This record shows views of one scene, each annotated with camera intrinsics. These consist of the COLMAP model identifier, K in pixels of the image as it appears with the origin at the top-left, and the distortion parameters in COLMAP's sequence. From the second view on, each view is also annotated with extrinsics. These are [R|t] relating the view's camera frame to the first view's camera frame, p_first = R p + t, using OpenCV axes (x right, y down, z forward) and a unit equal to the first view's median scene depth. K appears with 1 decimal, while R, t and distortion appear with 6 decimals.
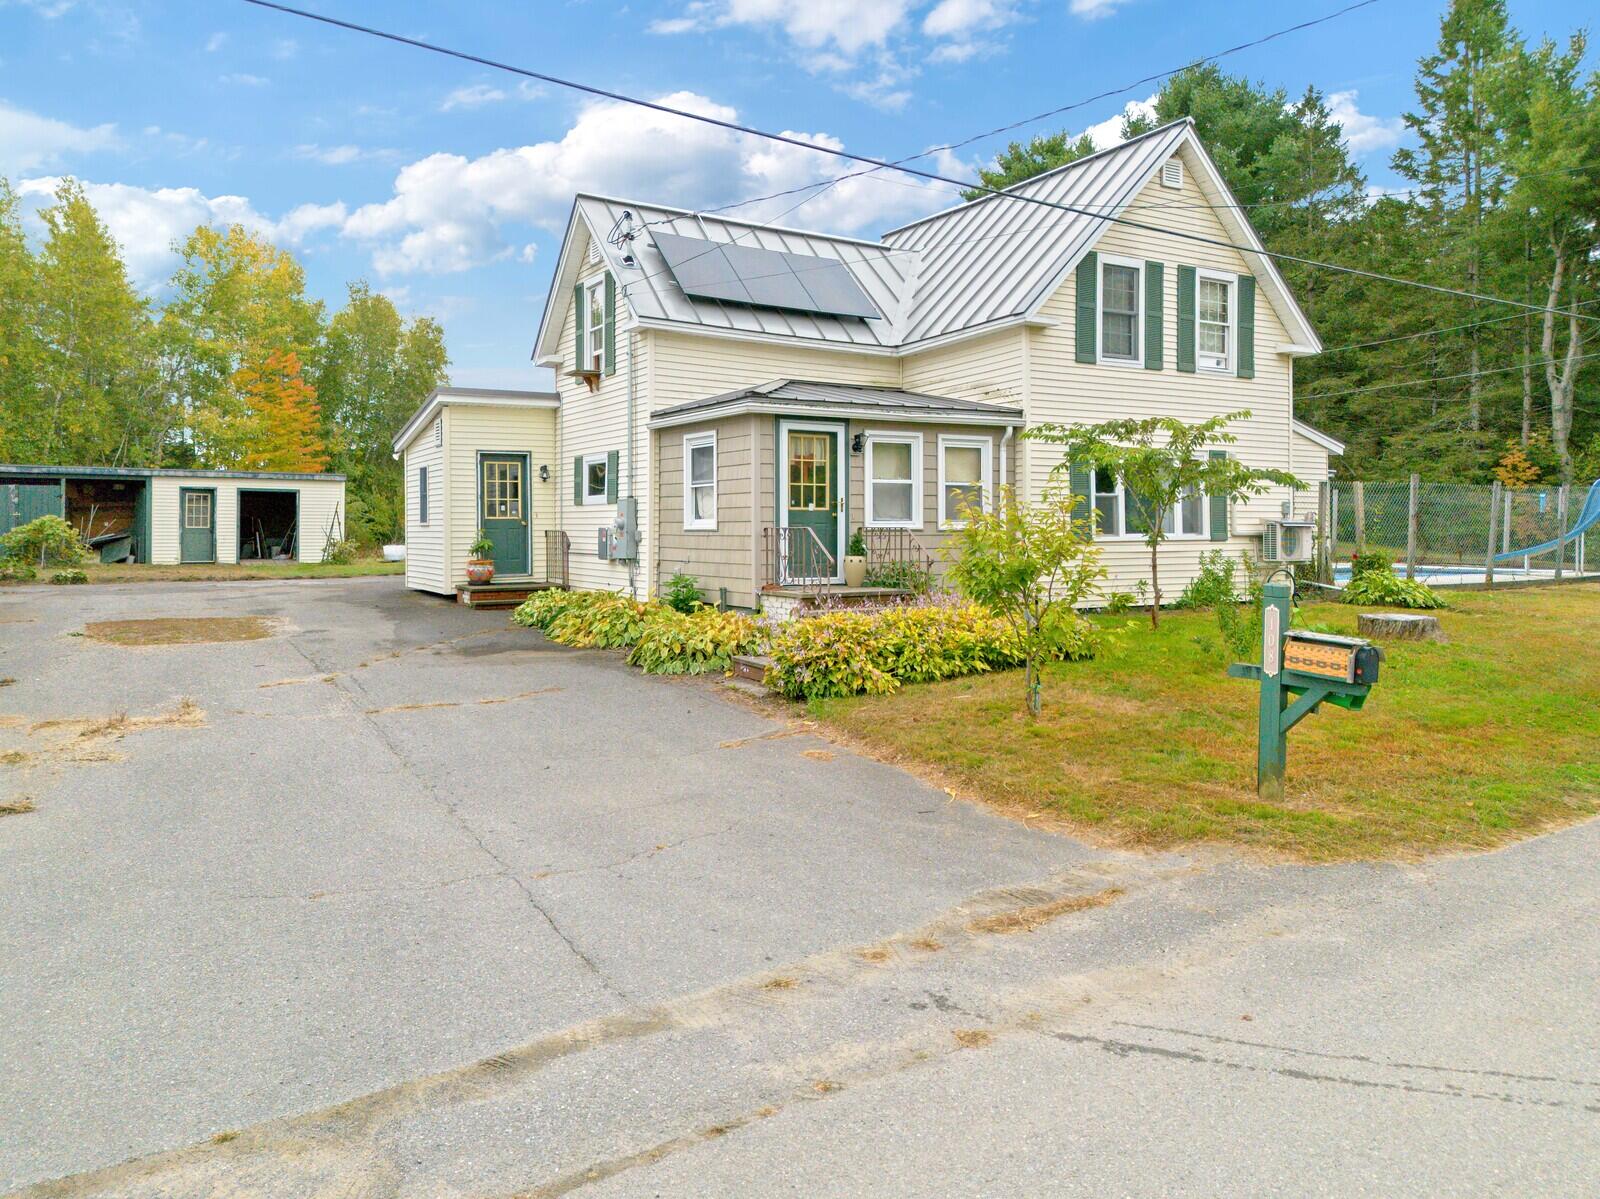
lens RADIAL K [[1168.9, 0, 795.9], [0, 1168.9, 501.9], [0, 0, 1]] dist [0.038883, -0.002925]
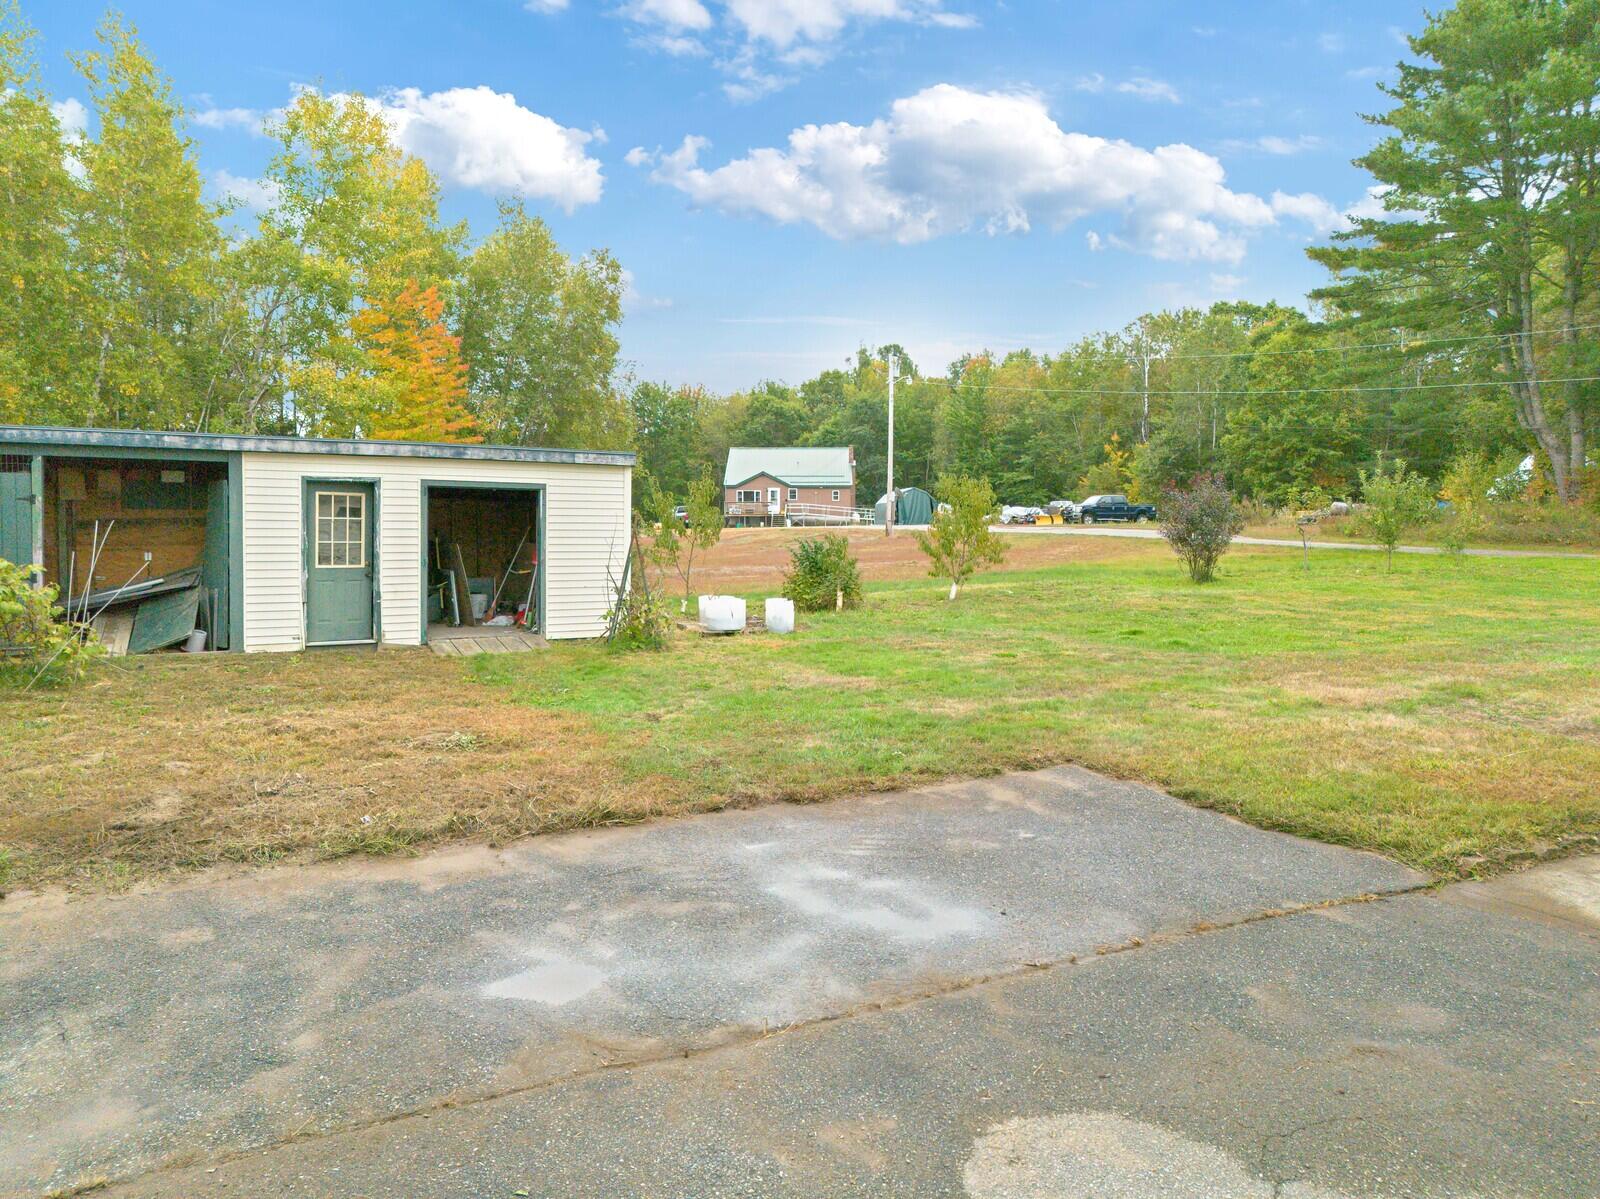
lens RADIAL K [[1129.0, 0, 798.7], [0, 1129.0, 534.3], [0, 0, 1]] dist [0.095489, -0.098287]
pose [[0.998891, 0.004073, -0.046896, -0.570354], [-0.002408, 0.999367, 0.035505, -0.012472], [0.047011, -0.035353, 0.998269, 1.045991]]
